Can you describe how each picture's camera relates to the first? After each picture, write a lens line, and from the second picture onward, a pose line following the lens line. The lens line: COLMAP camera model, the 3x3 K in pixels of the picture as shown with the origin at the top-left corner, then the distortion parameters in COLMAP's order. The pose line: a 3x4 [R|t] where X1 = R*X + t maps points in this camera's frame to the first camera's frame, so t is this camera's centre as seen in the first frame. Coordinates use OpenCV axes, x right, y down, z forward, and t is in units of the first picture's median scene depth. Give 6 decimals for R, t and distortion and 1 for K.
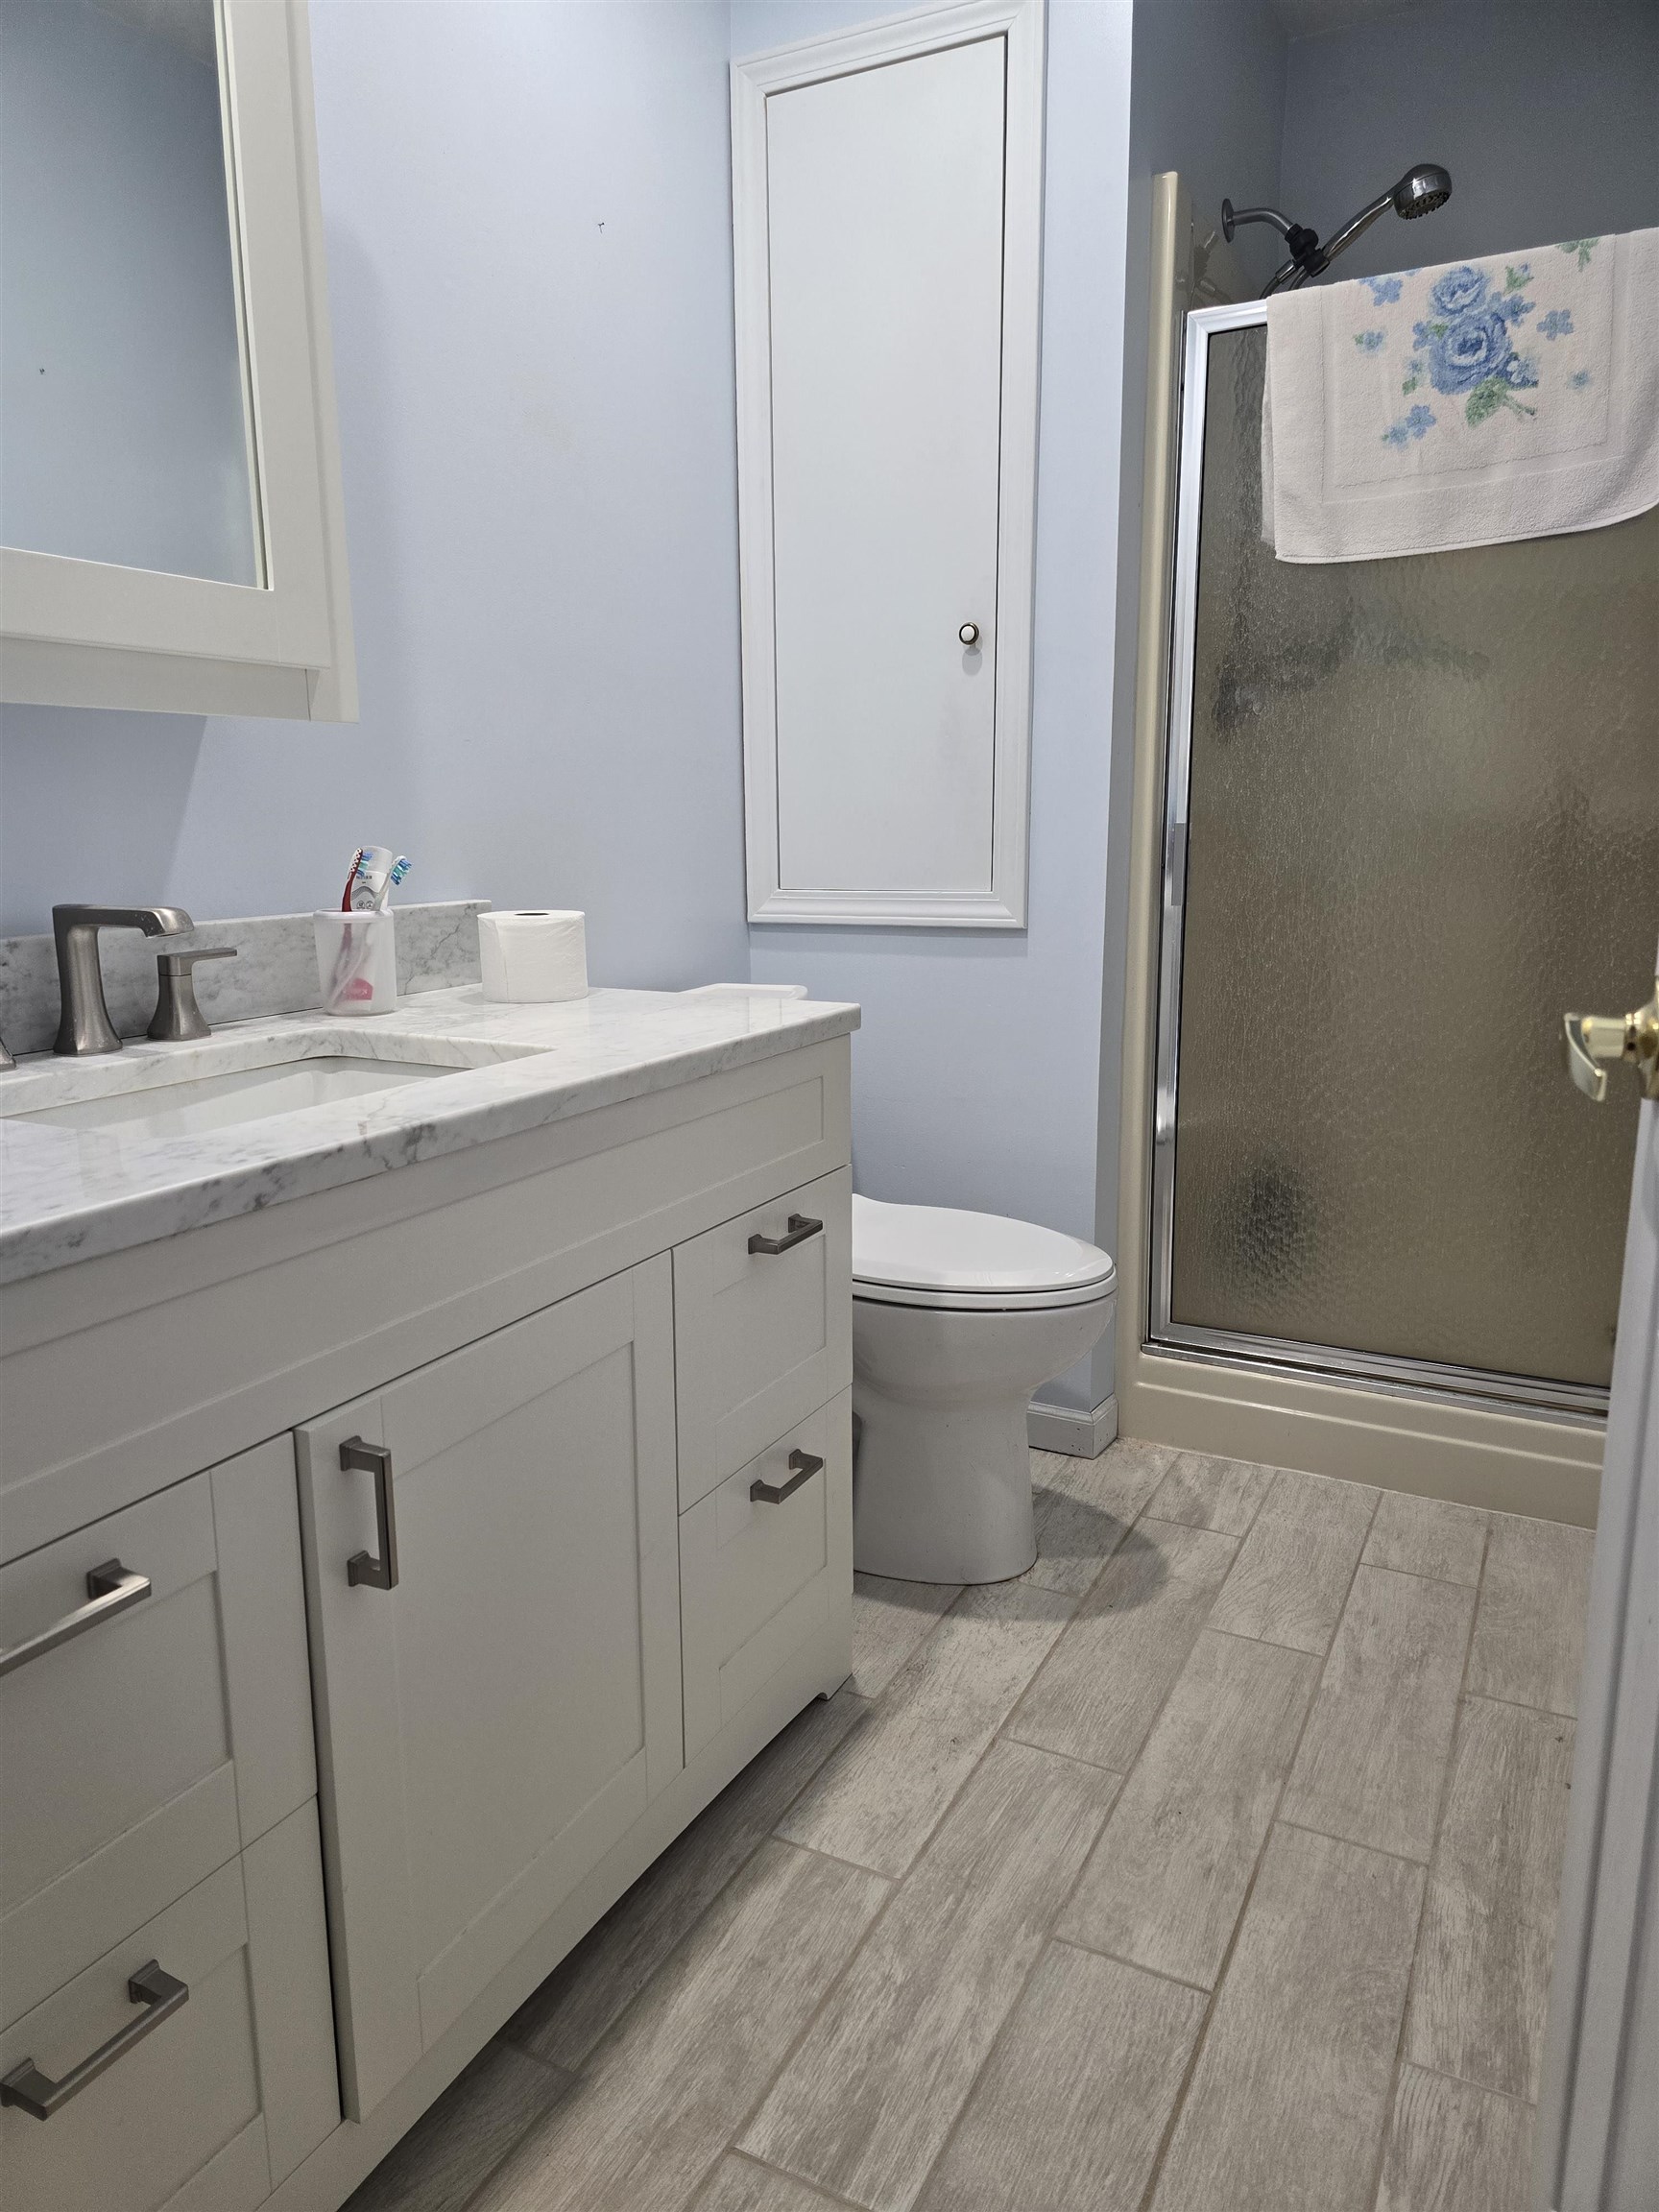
lens RADIAL K [[1498.7, 0, 756.3], [0, 1498.7, 1097.1], [0, 0, 1]] dist [0.059964, -0.059977]
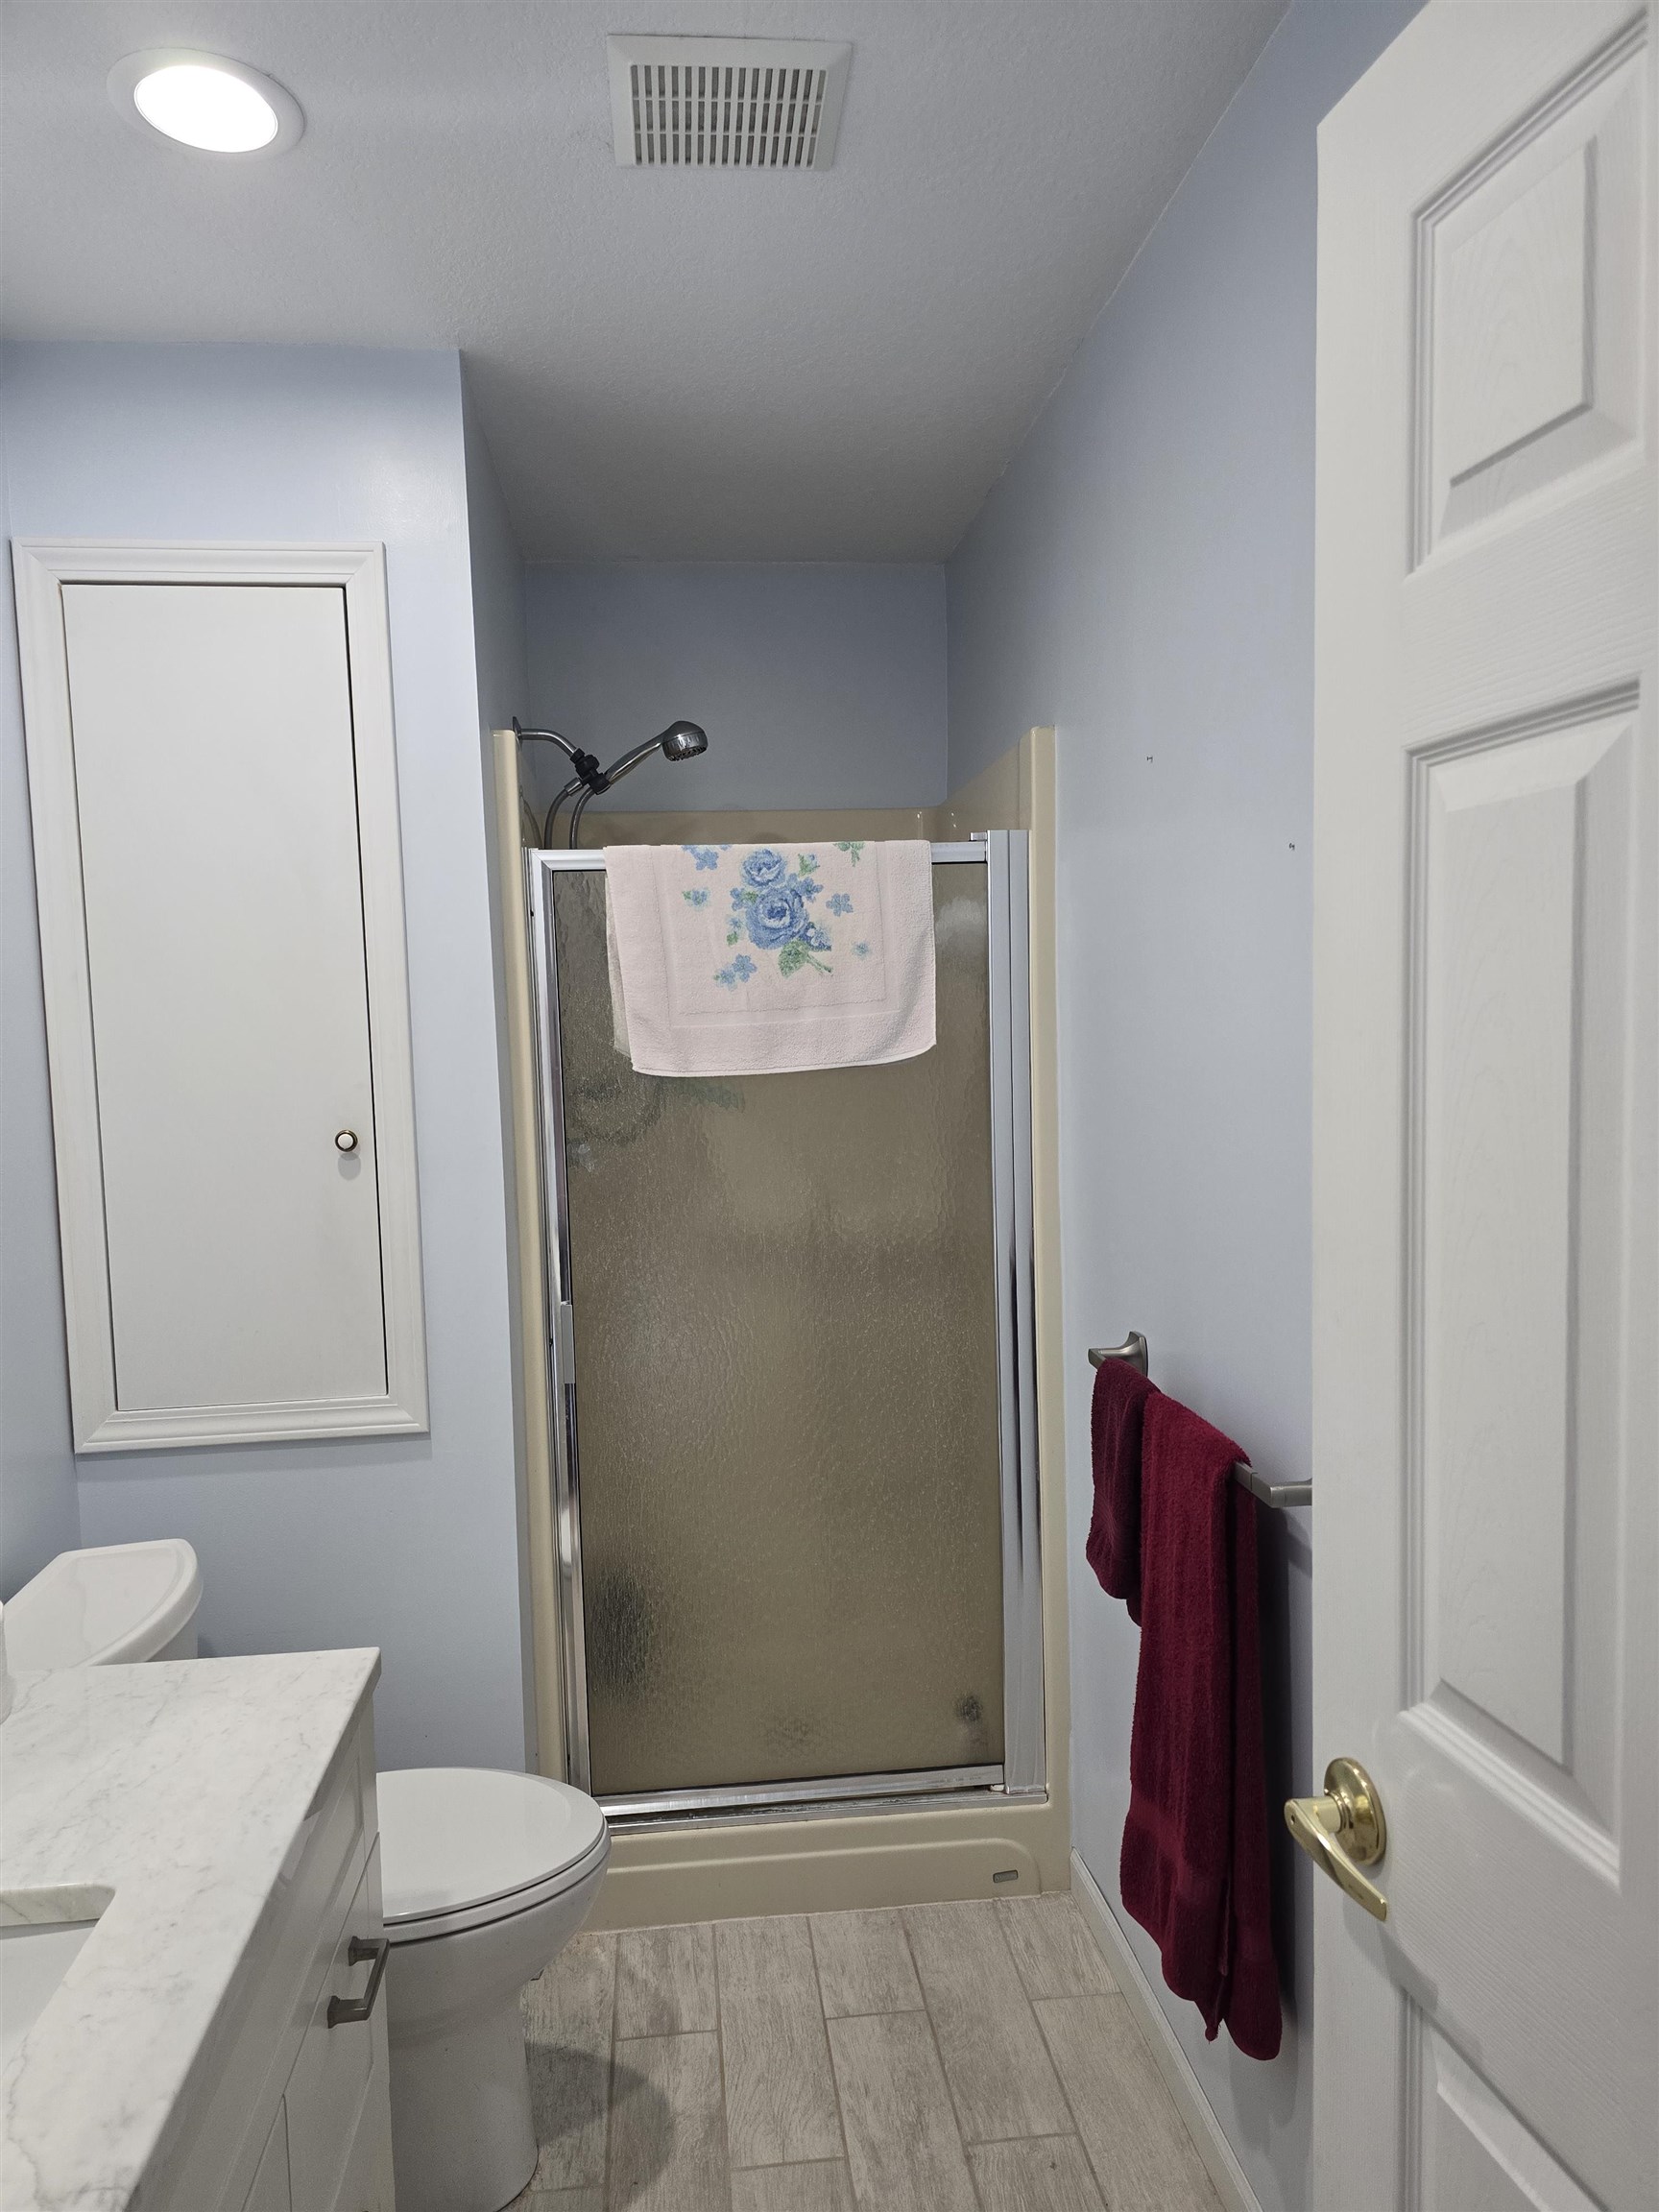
lens RADIAL K [[1498.7, 0, 824.9], [0, 1498.7, 1106.2], [0, 0, 1]] dist [0.059964, -0.059977]
pose [[0.817826, -0.045648, 0.573652, -0.177960], [0.130186, 0.985681, -0.107165, -0.203932], [-0.560546, 0.162324, 0.812059, 0.042020]]
